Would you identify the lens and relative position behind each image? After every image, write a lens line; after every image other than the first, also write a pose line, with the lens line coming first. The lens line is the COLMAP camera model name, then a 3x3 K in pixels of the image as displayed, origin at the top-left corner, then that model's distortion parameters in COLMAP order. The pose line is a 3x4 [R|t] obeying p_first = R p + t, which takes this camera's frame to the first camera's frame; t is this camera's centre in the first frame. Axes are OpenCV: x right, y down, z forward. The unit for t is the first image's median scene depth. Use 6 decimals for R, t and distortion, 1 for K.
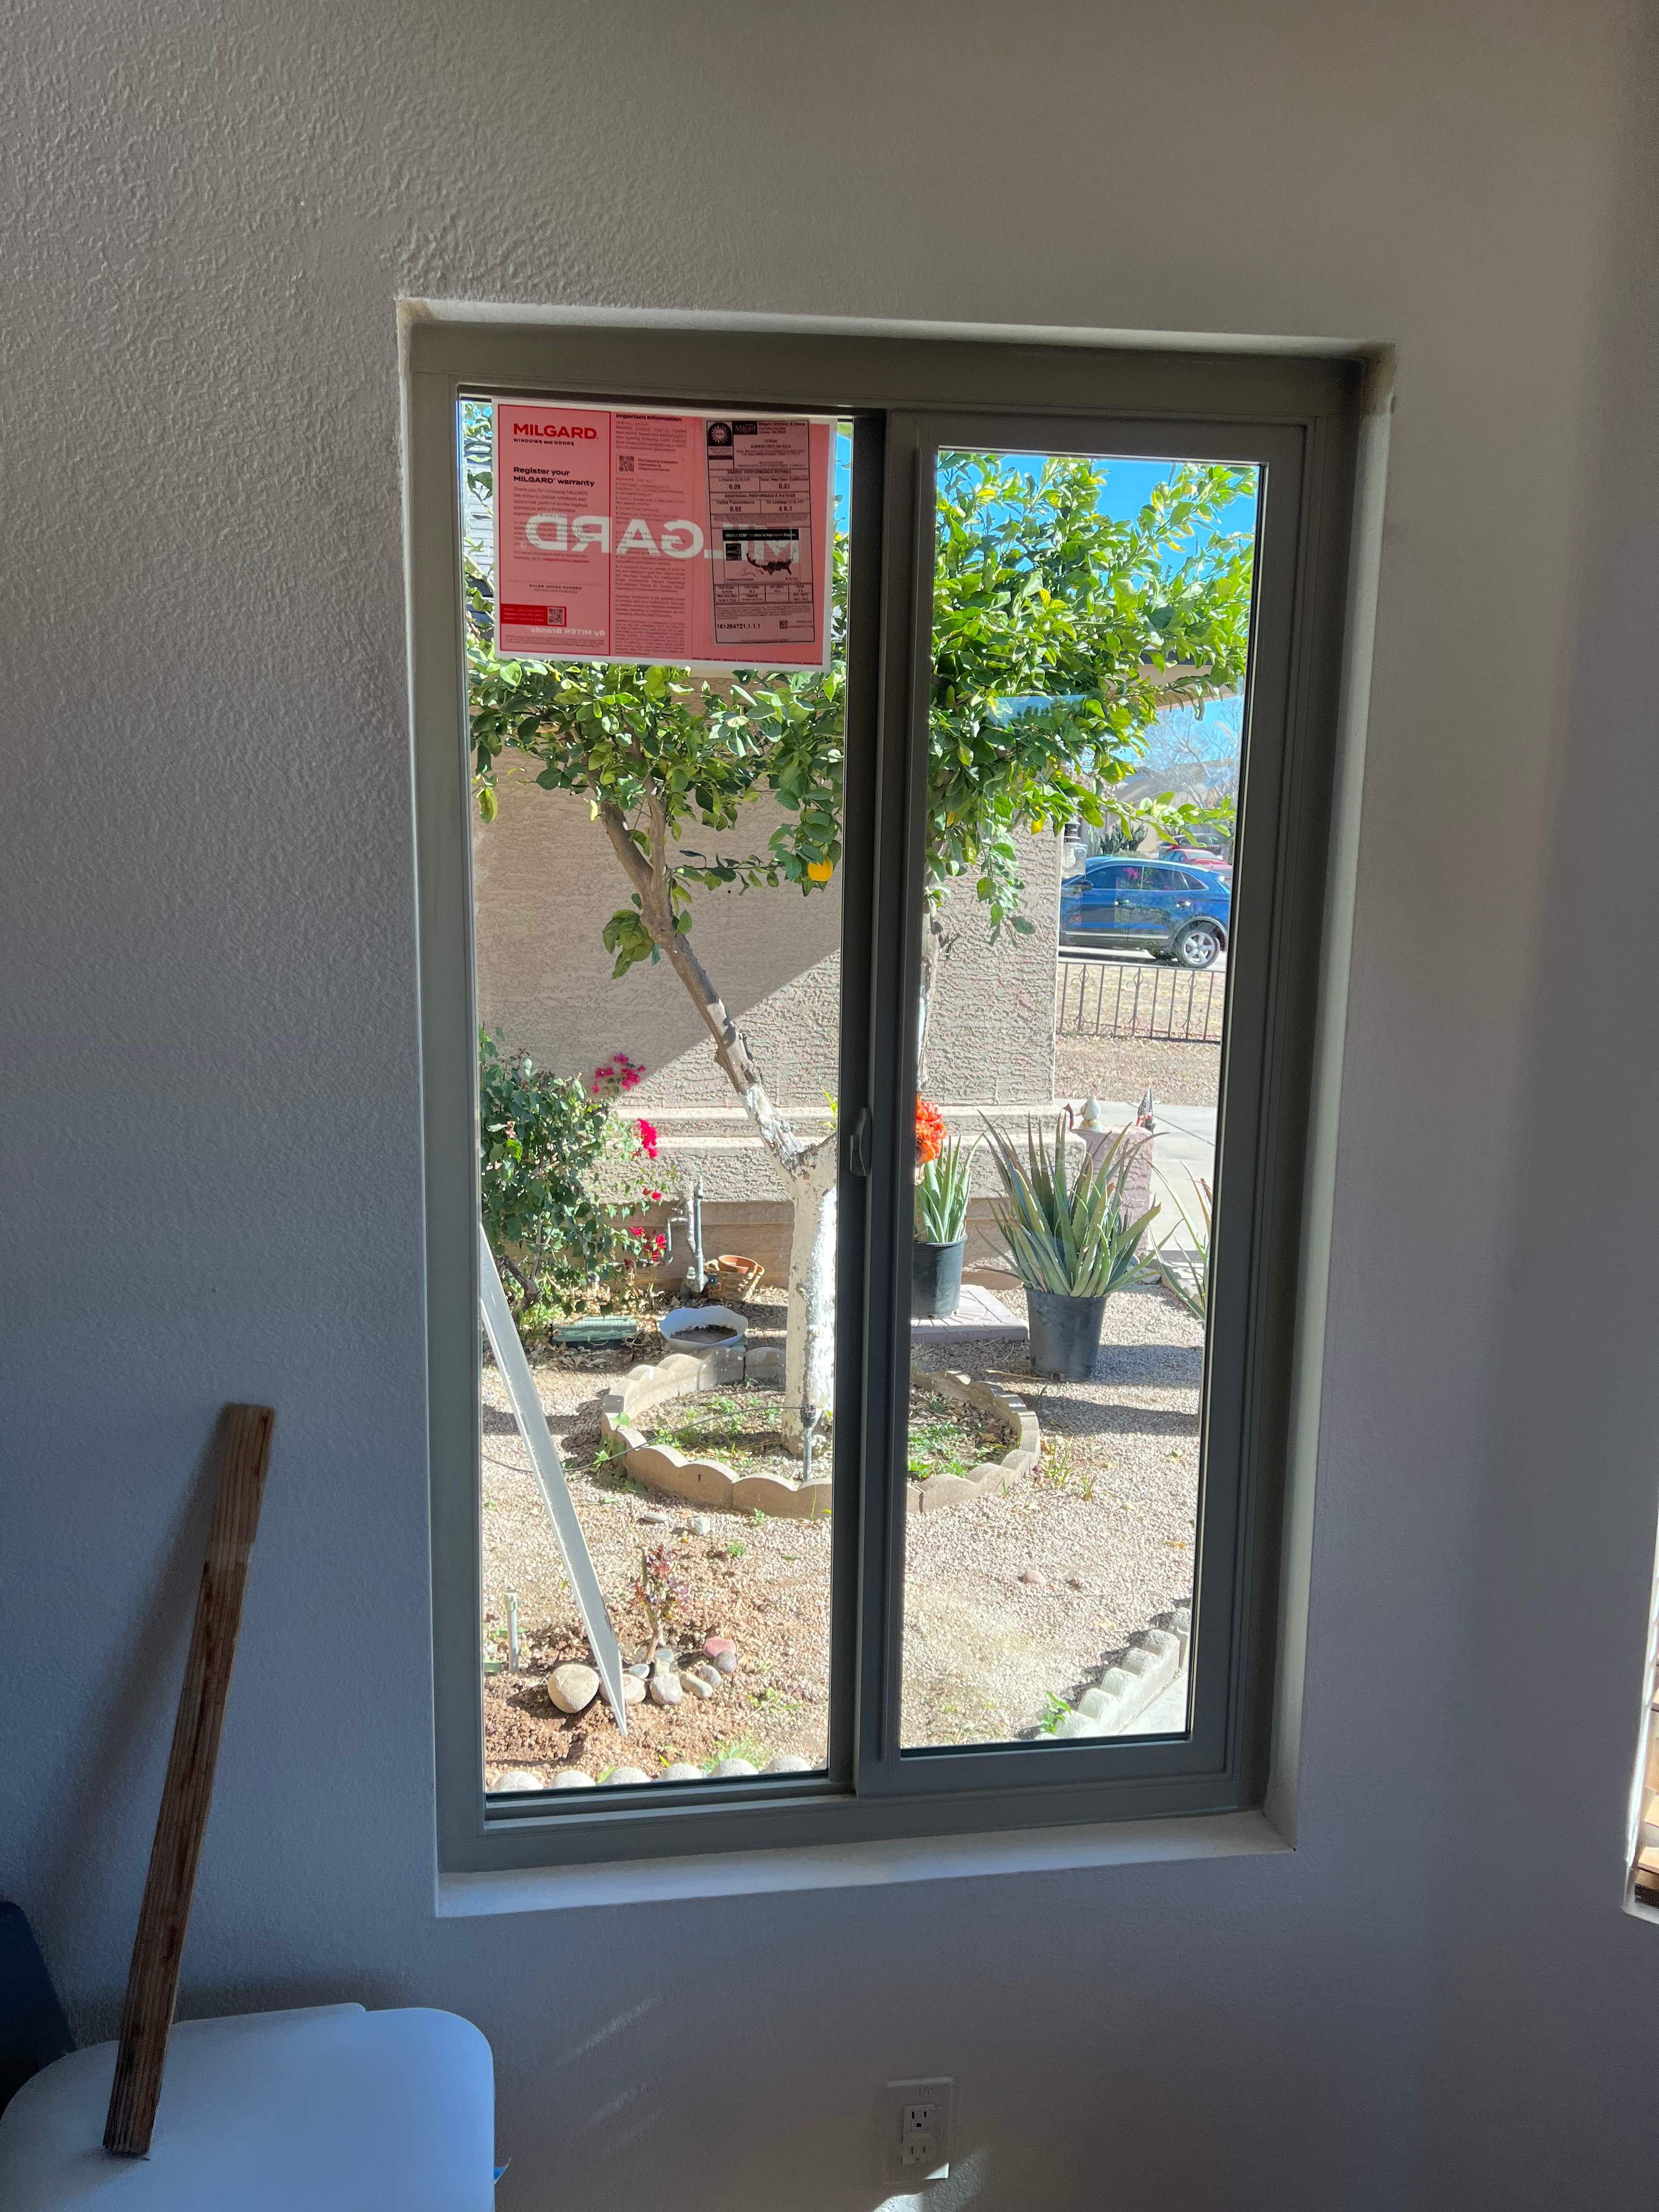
lens RADIAL K [[1630.9, 0, 837.3], [0, 1630.9, 1112.5], [0, 0, 1]] dist [0.021441, -0.022917]
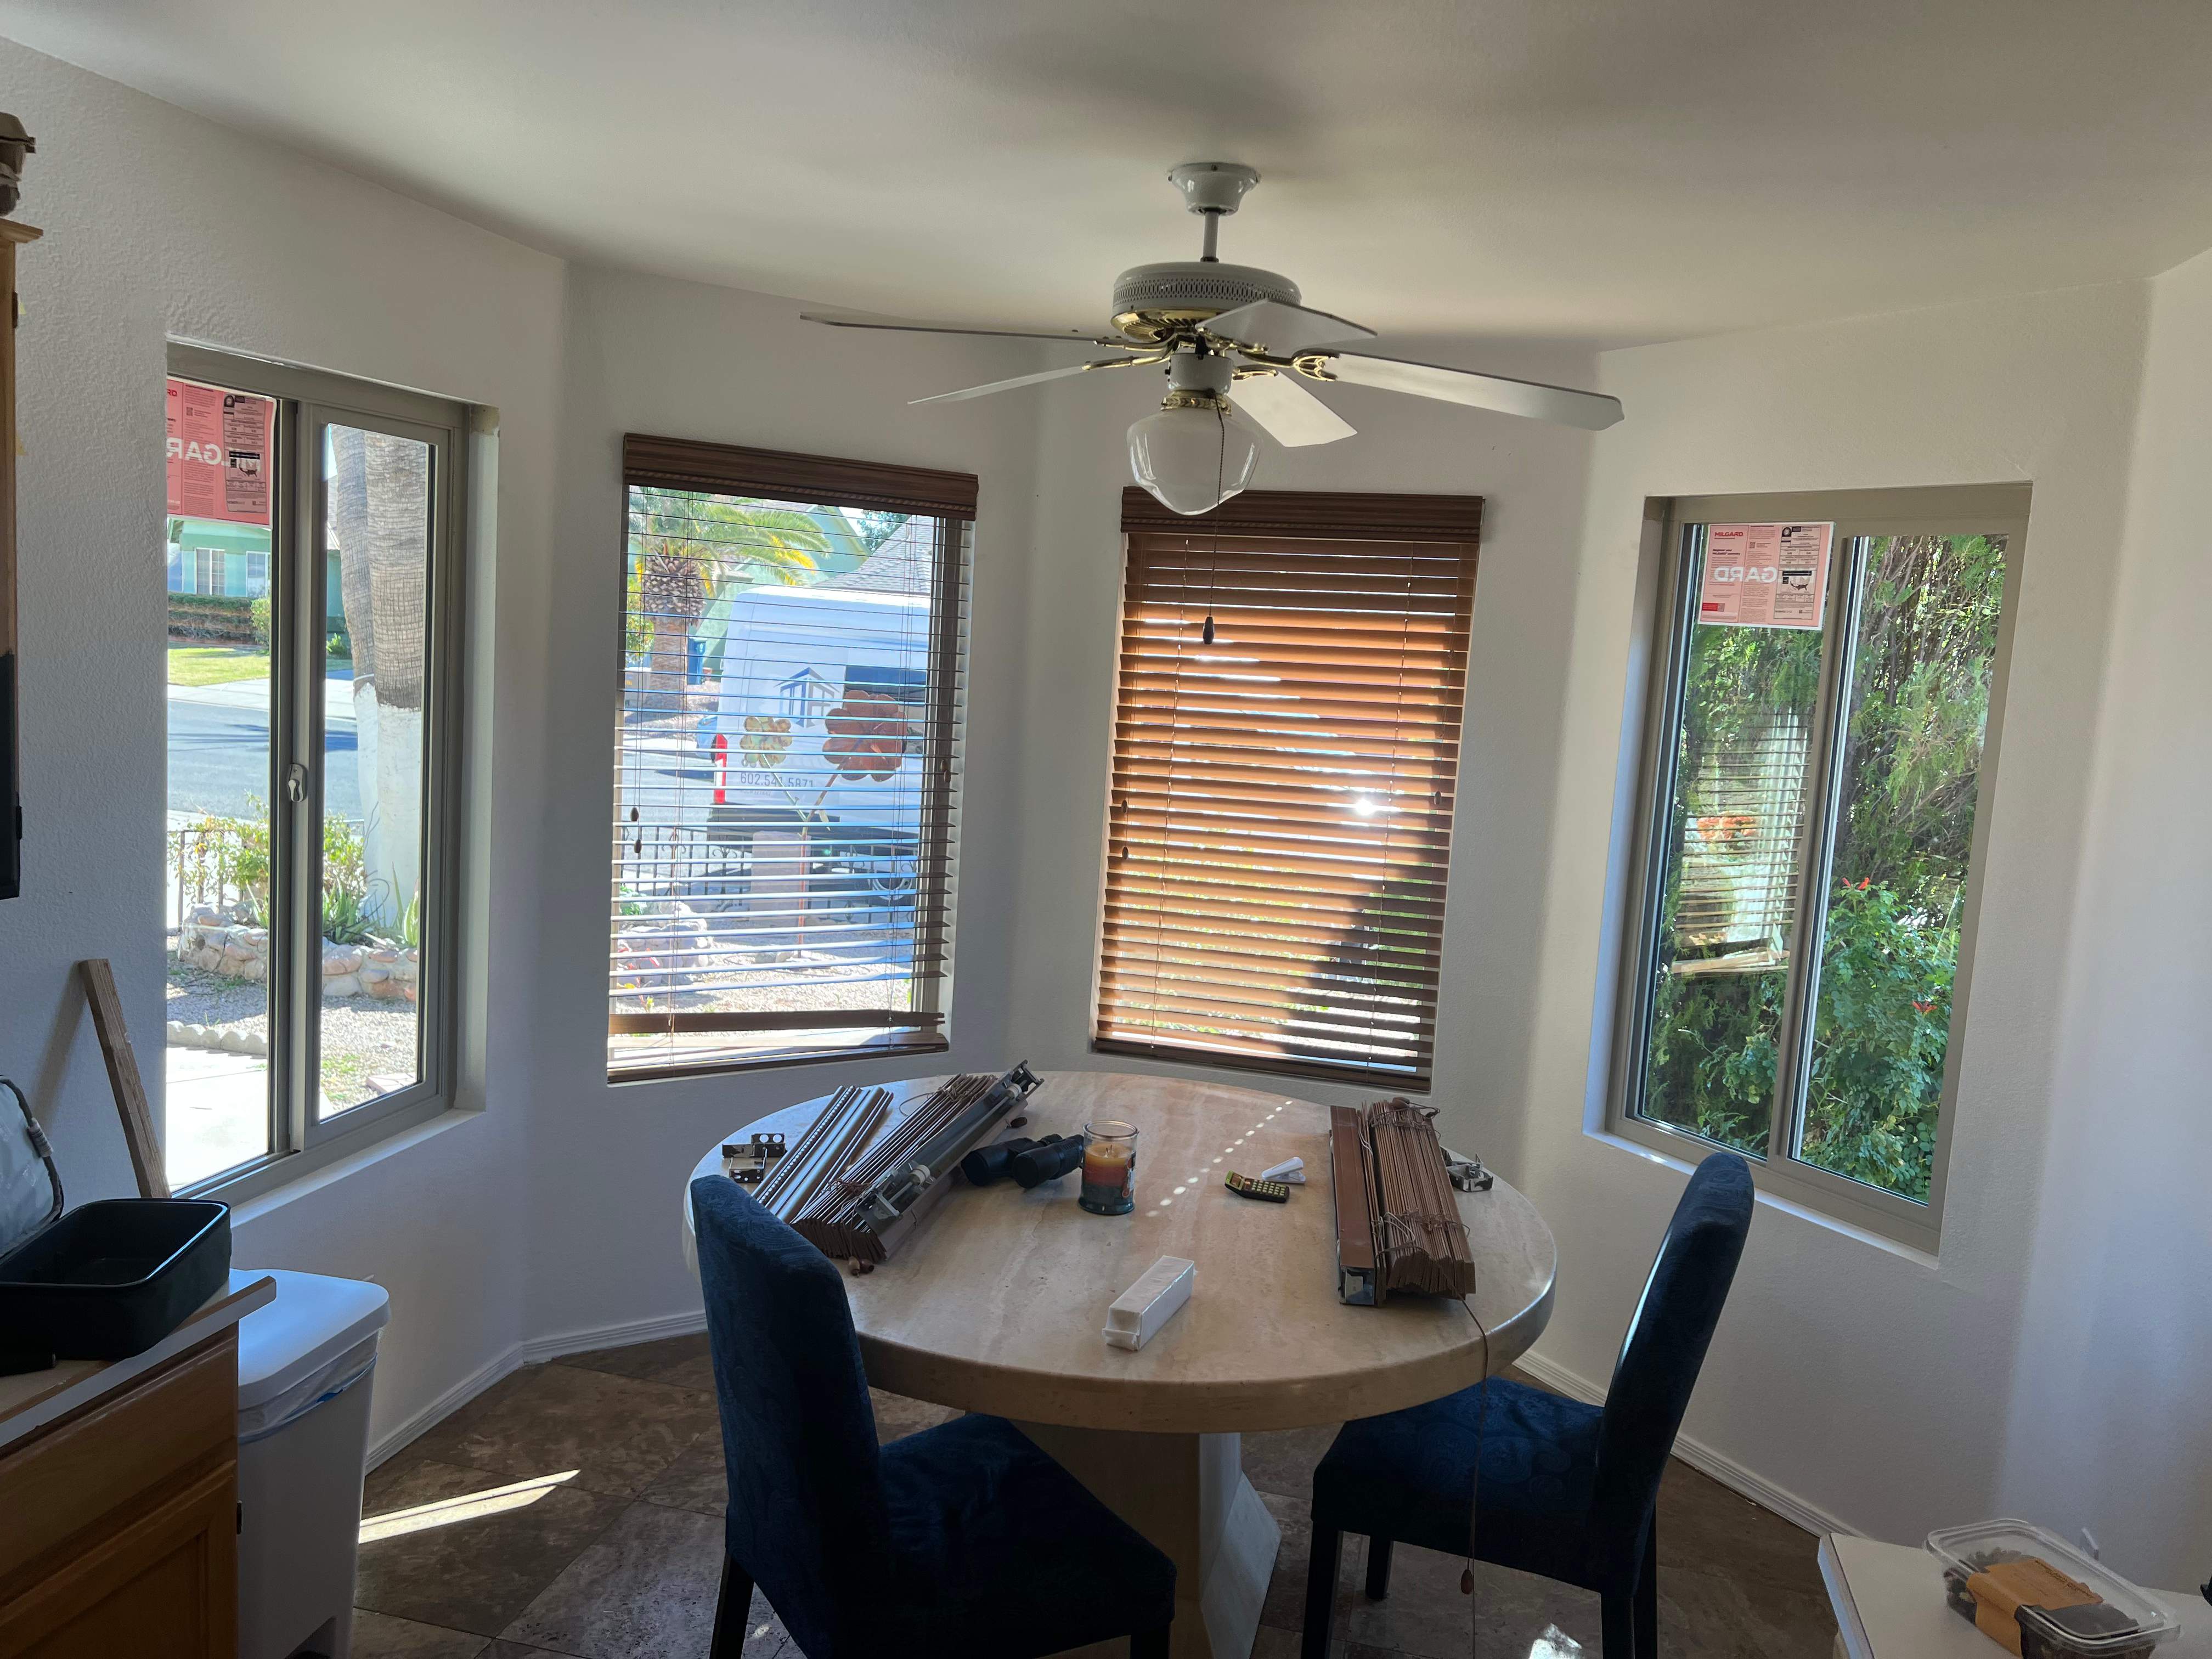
lens RADIAL K [[1630.9, 0, 1103.2], [0, 1630.9, 818.1], [0, 0, 1]] dist [0.021441, -0.022917]
pose [[0.358202, -0.105107, 0.927709, -1.479307], [0.106103, 0.991788, 0.071399, 0.025372], [-0.927596, 0.072857, 0.366413, -0.558696]]
